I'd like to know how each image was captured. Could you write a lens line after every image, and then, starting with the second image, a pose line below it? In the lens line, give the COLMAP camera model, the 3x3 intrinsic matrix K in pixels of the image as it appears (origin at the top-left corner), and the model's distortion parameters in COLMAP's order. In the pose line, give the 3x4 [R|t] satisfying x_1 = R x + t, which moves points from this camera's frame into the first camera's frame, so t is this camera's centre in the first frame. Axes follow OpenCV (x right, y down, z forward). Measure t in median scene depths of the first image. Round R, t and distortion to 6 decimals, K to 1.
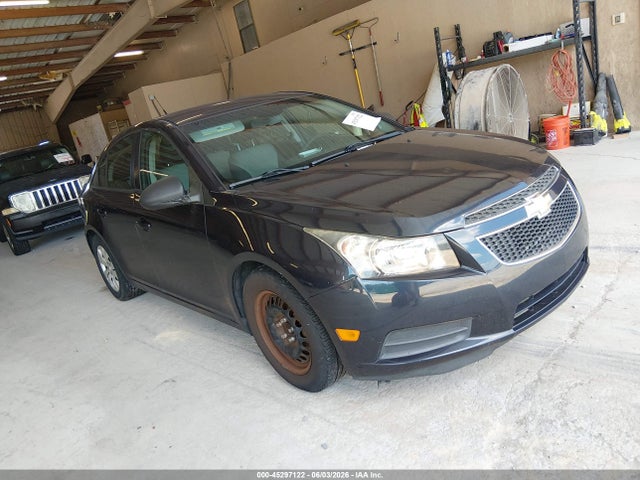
lens RADIAL K [[471.3, 0, 320.0], [0, 471.3, 240.0], [0, 0, 1]] dist [-0.046211, -0.002307]
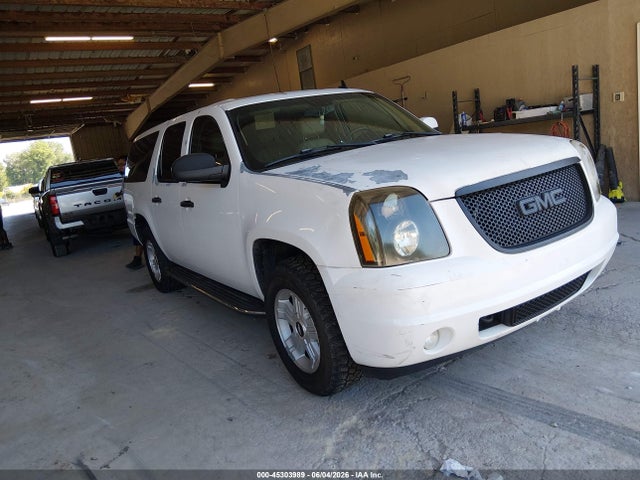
lens RADIAL K [[471.3, 0, 320.0], [0, 471.3, 240.0], [0, 0, 1]] dist [-0.046211, -0.002307]
pose [[0.987141, 0.107147, -0.118628, 0.099925], [-0.115394, 0.991193, -0.064967, -0.000935], [0.110623, 0.077821, 0.990811, -0.092272]]
